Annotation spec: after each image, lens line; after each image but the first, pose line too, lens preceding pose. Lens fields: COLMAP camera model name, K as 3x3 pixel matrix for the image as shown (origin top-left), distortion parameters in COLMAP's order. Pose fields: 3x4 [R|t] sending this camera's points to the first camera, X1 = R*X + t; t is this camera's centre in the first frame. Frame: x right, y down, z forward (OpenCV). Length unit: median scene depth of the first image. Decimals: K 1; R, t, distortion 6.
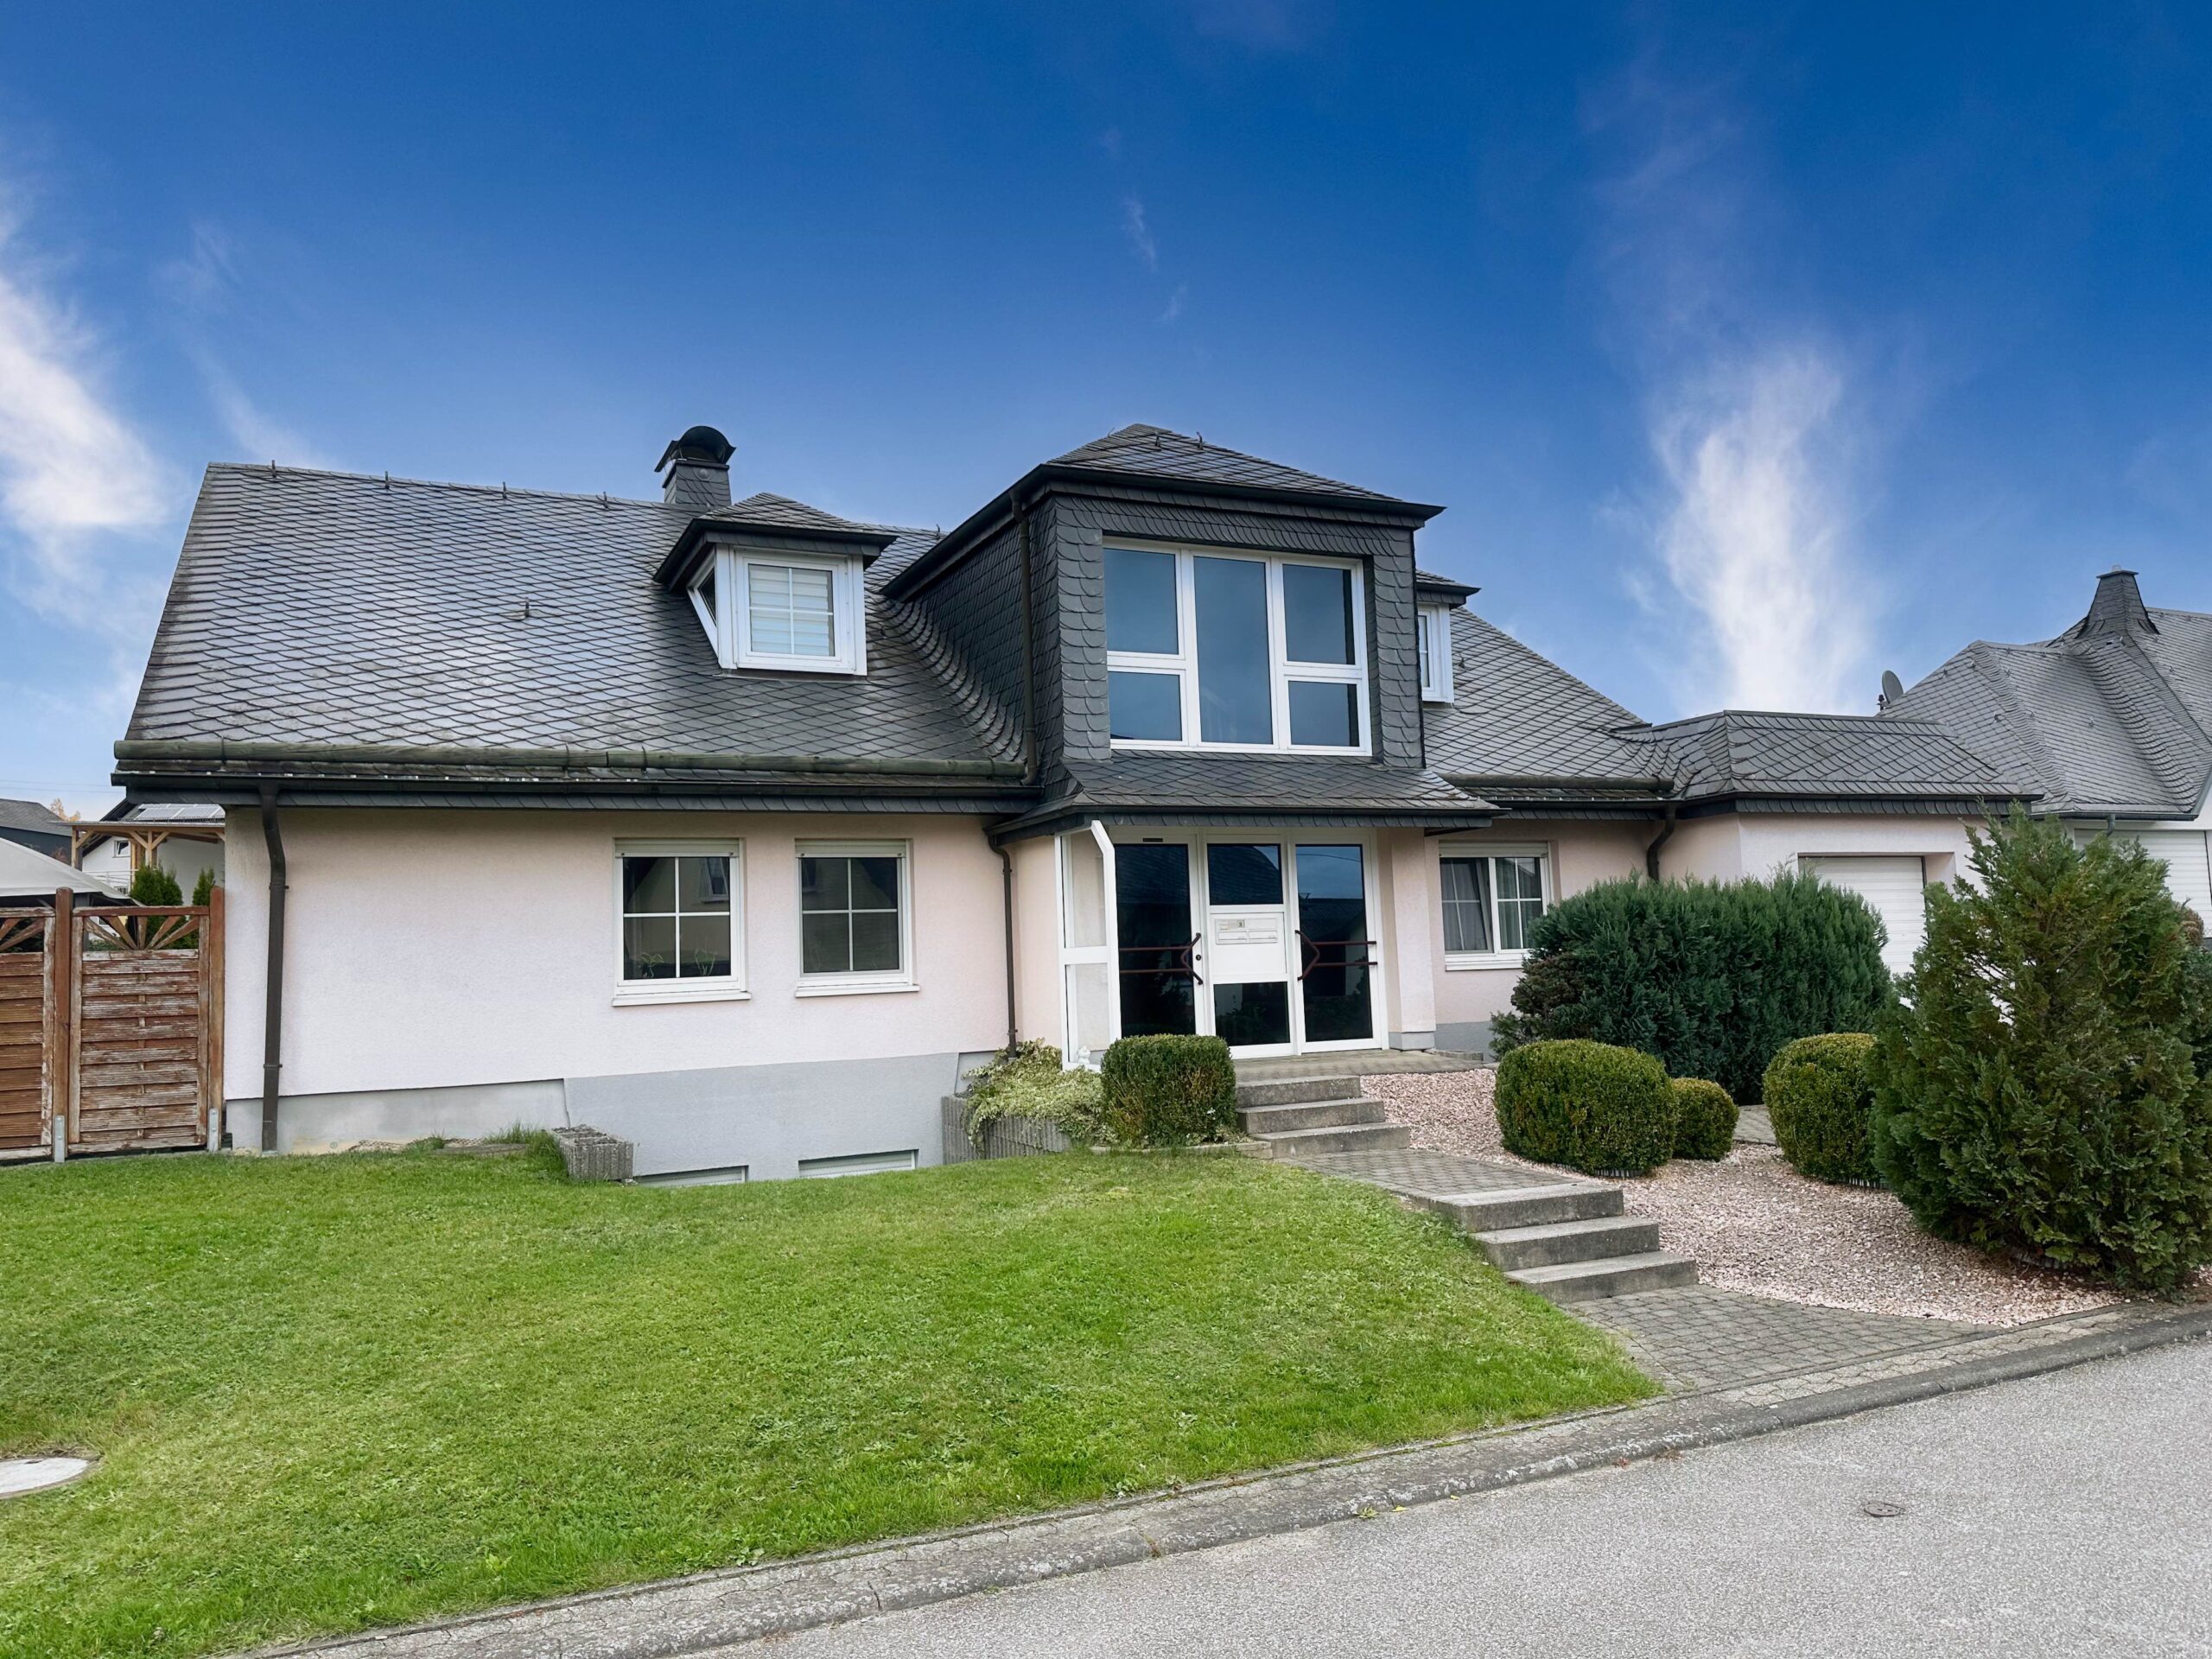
lens RADIAL K [[1518.7, 0, 1106.0], [0, 1518.7, 829.5], [0, 0, 1]] dist [0.140517, -0.208174]
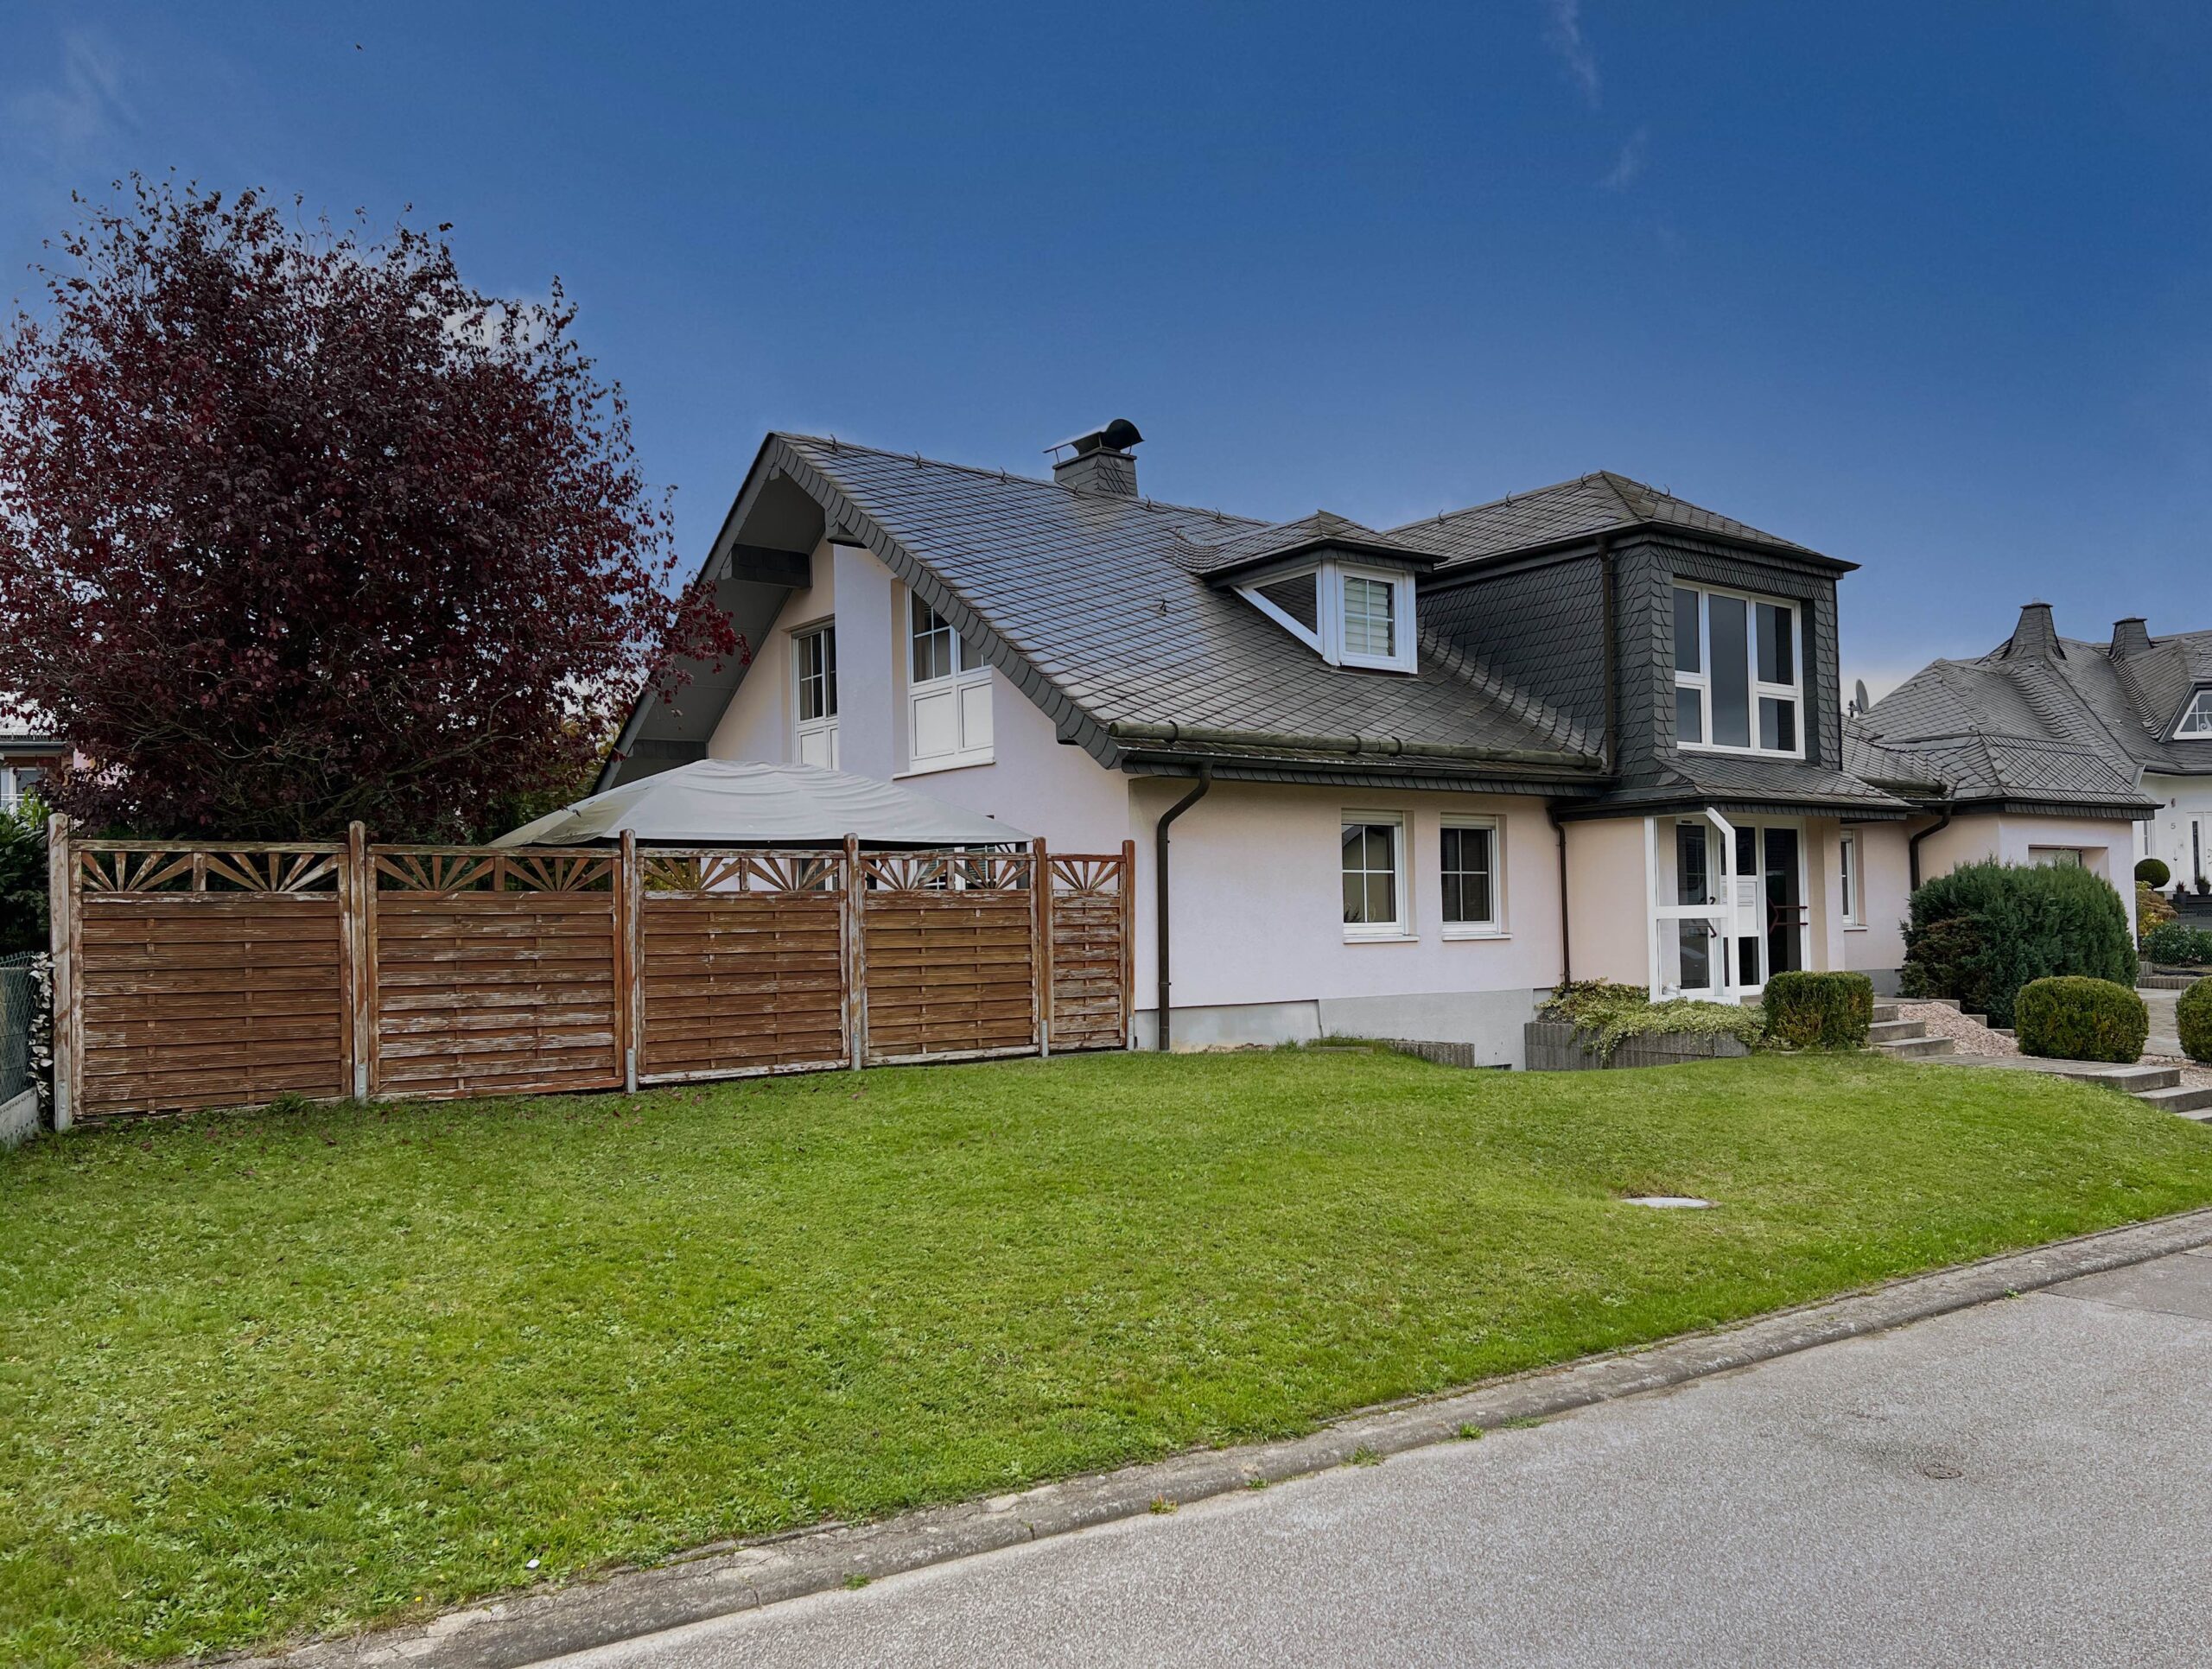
lens RADIAL K [[1752.7, 0, 1108.1], [0, 1752.7, 880.9], [0, 0, 1]] dist [0.110595, -0.234897]
pose [[0.970241, 0.024637, 0.240884, -0.780744], [-0.037942, 0.997990, 0.050752, -0.000835], [-0.239149, -0.058382, 0.969226, -0.303512]]
